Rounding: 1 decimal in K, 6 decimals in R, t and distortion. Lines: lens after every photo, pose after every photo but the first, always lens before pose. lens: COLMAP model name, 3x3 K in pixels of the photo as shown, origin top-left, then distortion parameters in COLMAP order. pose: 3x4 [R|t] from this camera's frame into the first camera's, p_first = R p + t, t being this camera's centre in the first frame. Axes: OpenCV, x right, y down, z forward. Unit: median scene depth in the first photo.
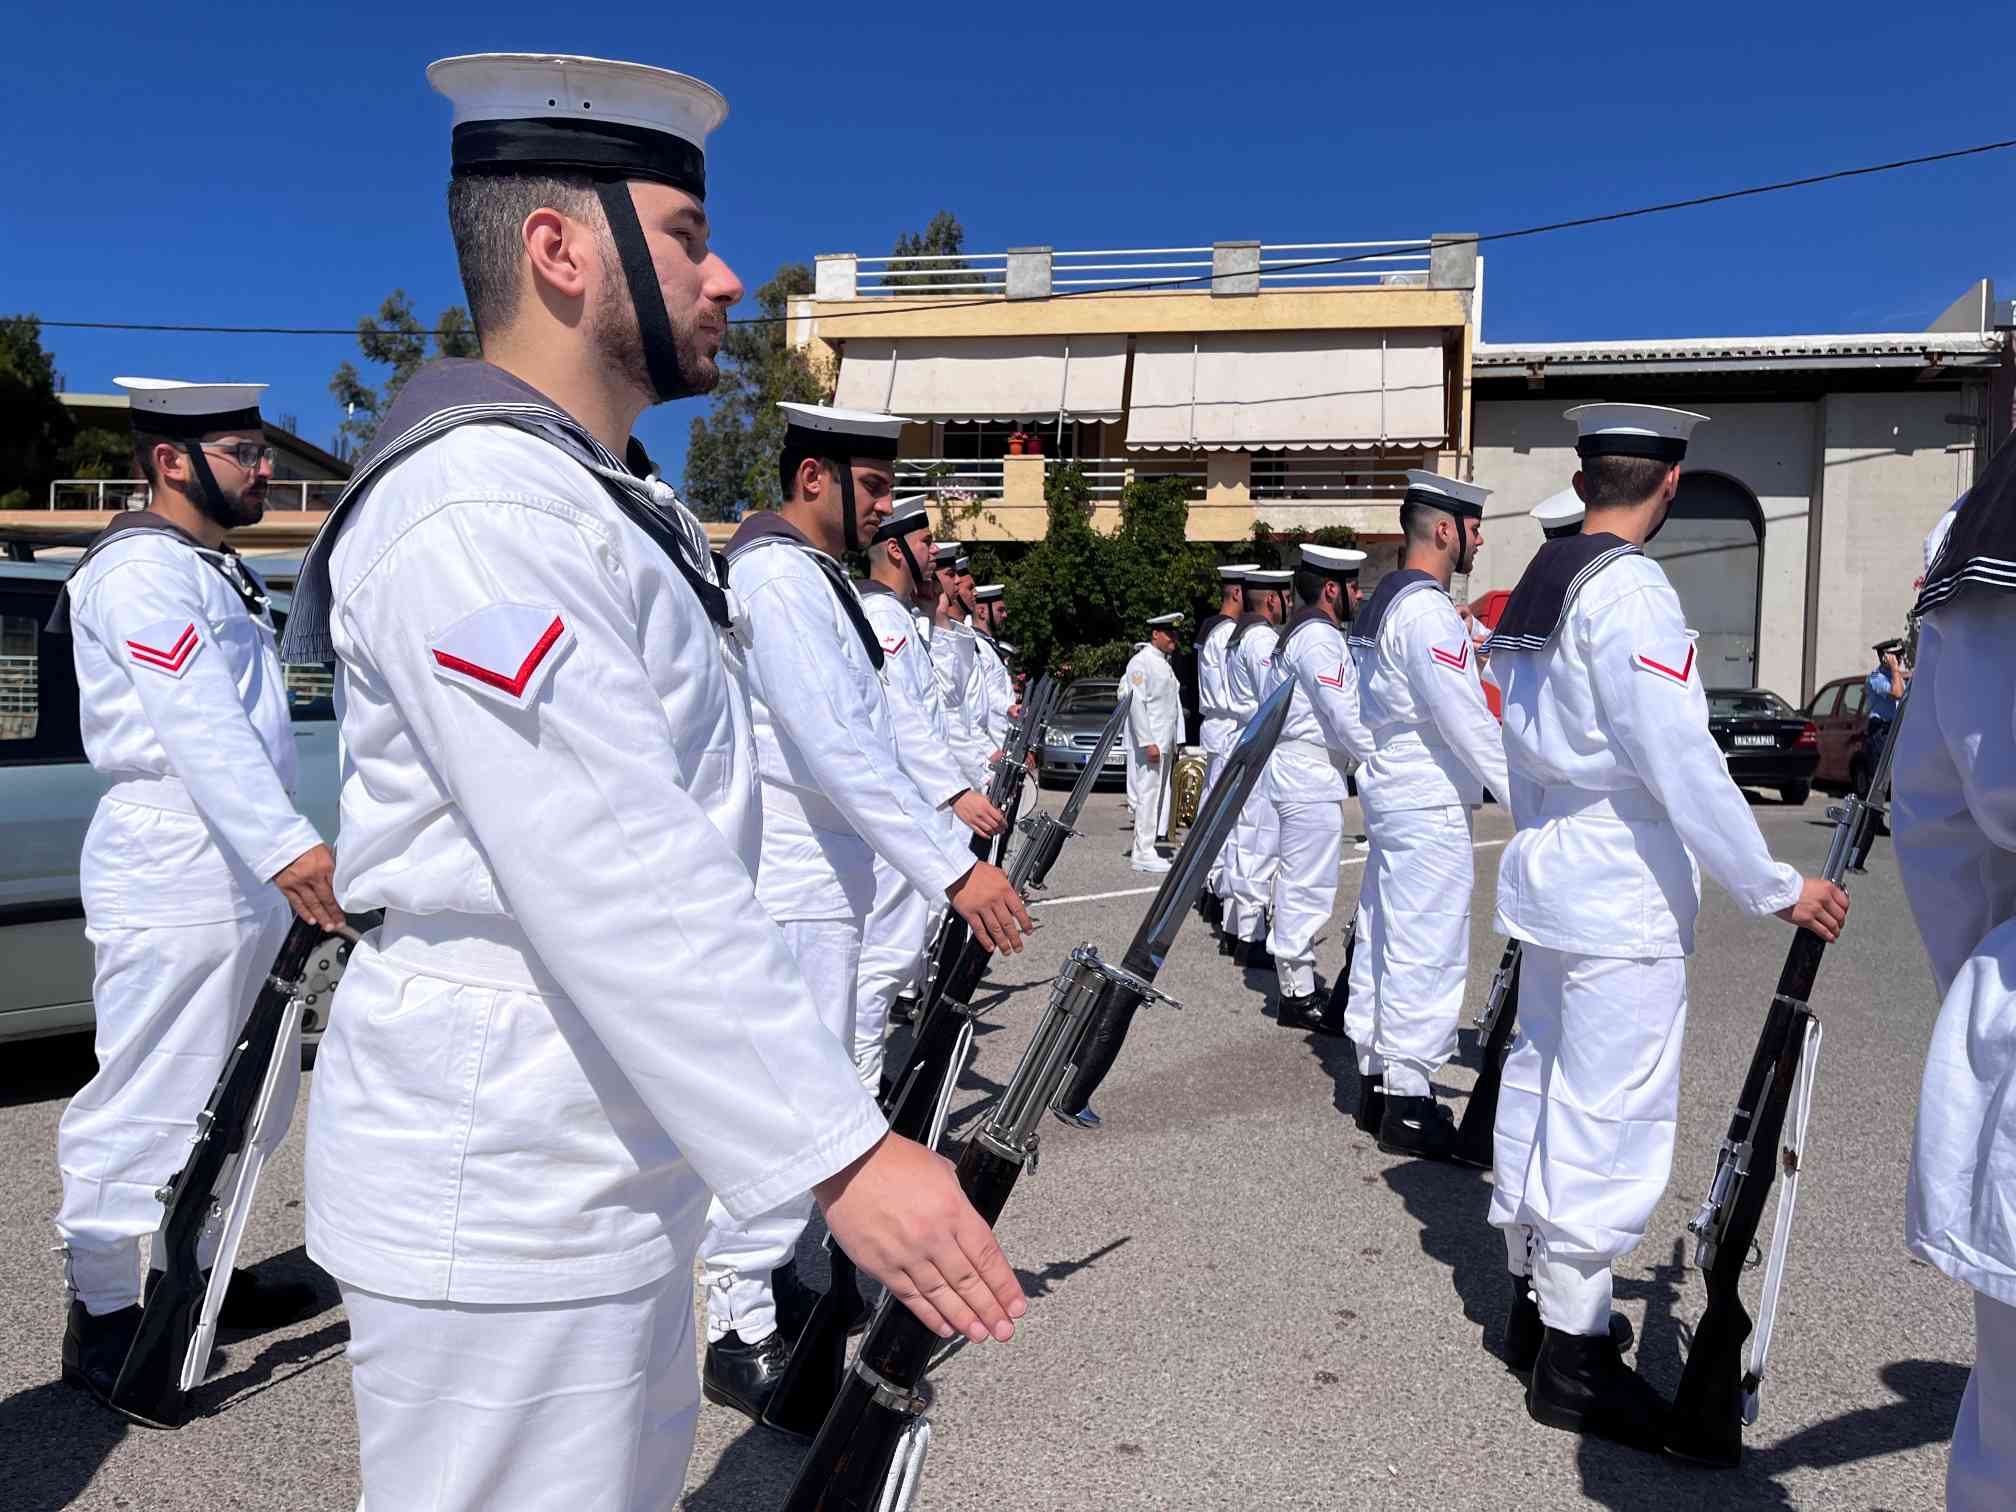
lens RADIAL K [[1559.5, 0, 1001.9], [0, 1559.5, 760.2], [0, 0, 1]] dist [0.054744, -0.048528]
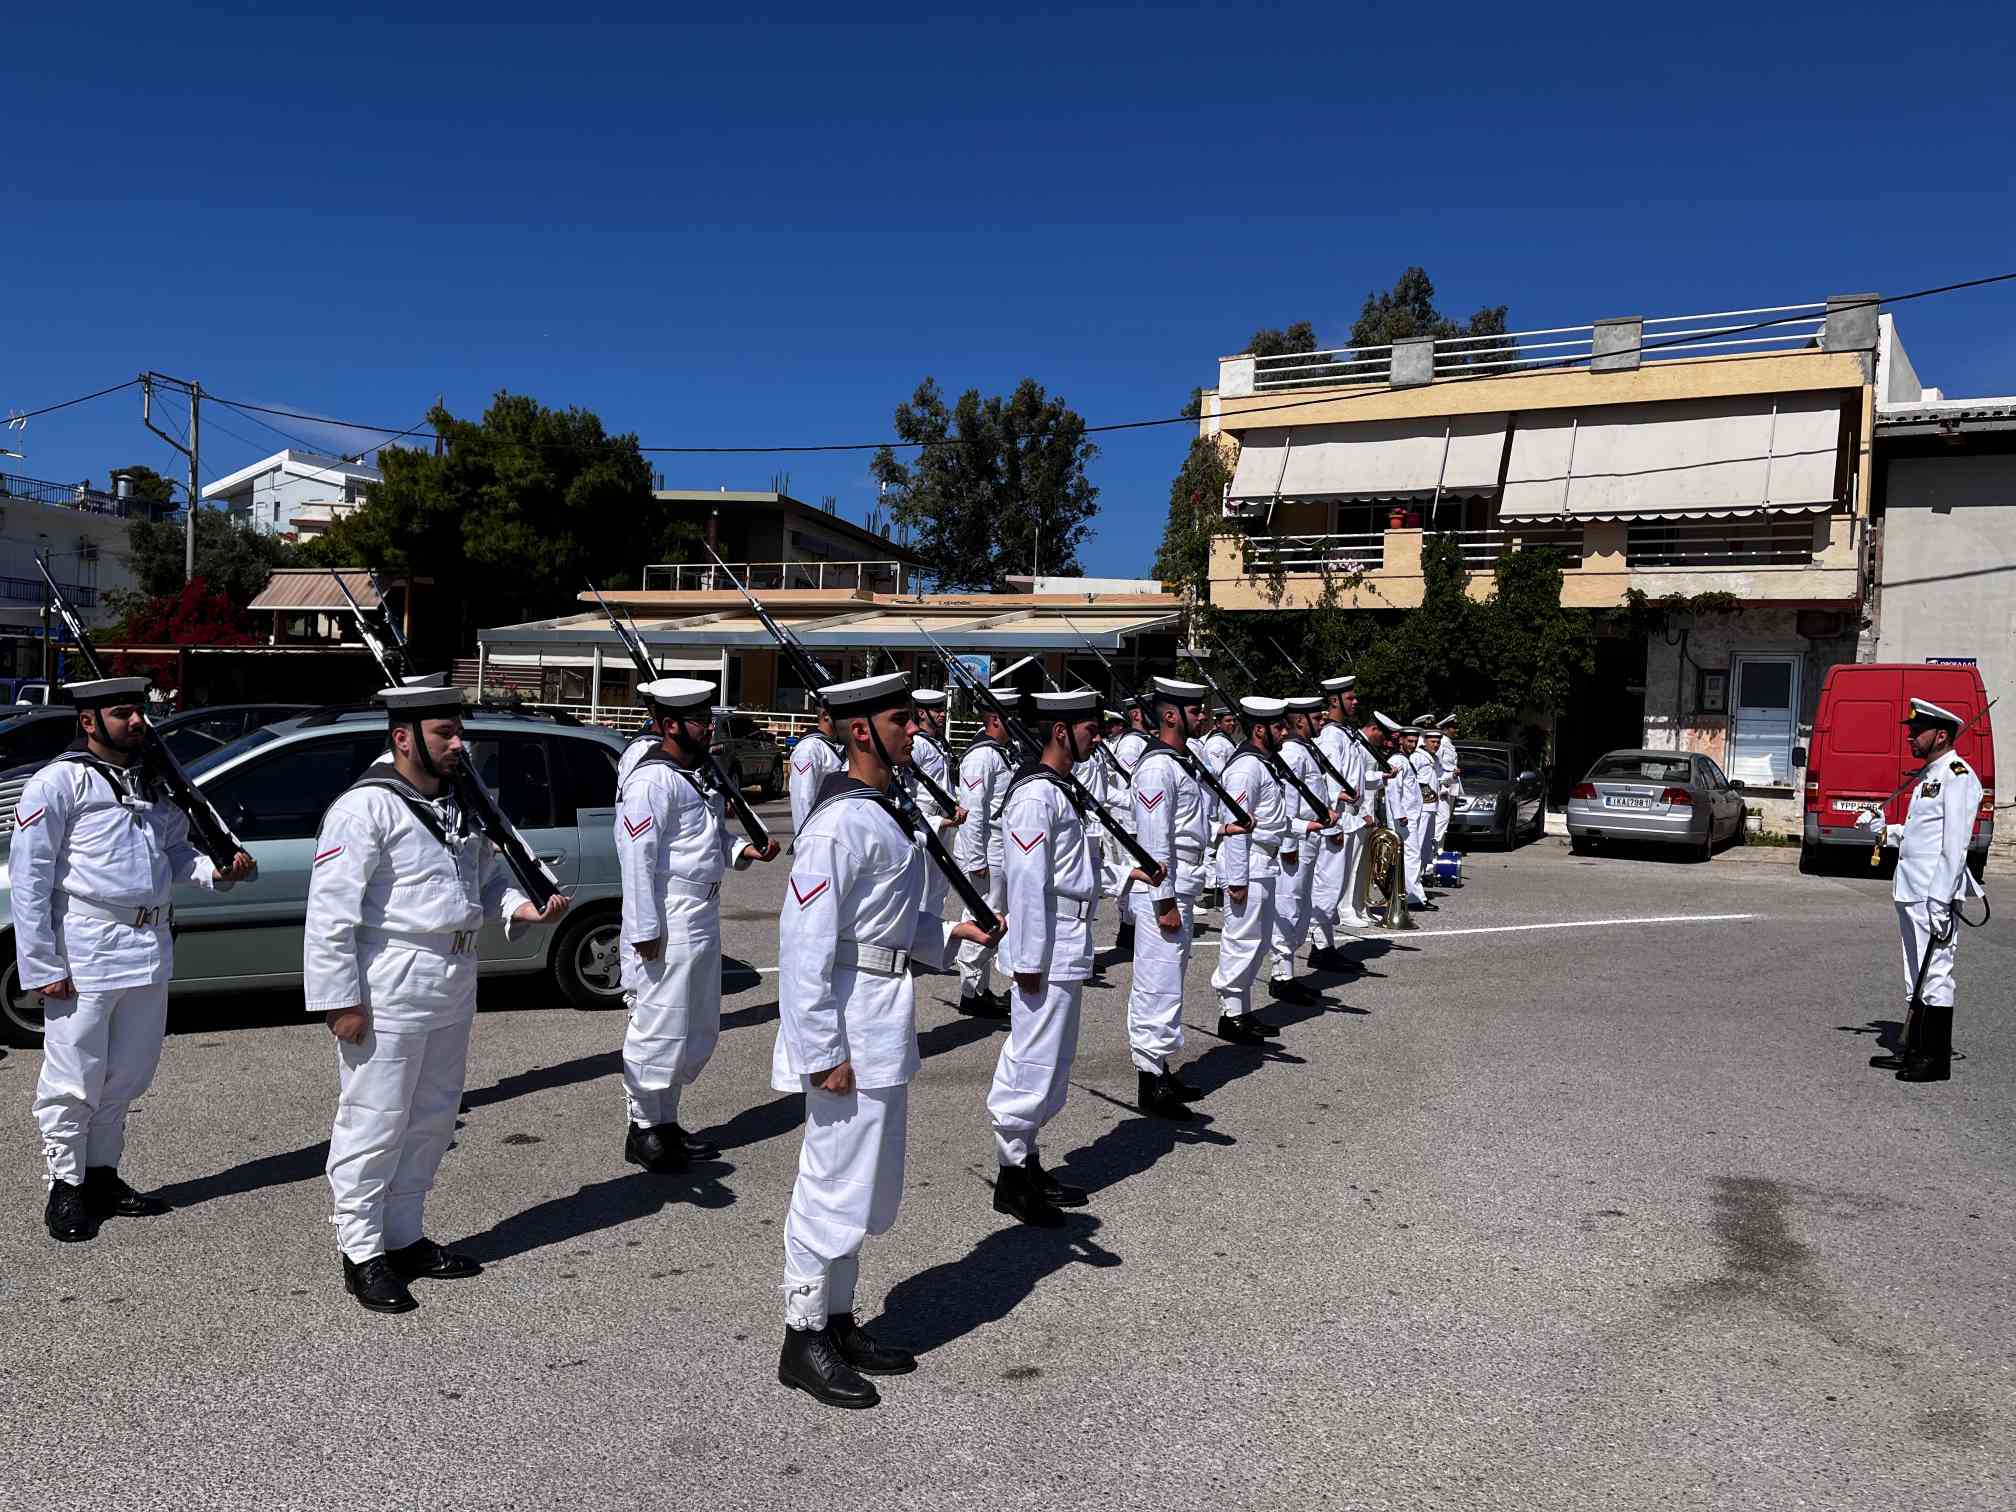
lens RADIAL K [[1559.5, 0, 999.8], [0, 1559.5, 762.3], [0, 0, 1]] dist [0.054744, -0.048528]
pose [[0.940350, 0.022668, -0.339452, 0.123414], [-0.027988, 0.999550, -0.010782, -0.015656], [0.339055, 0.019639, 0.940562, -0.105605]]
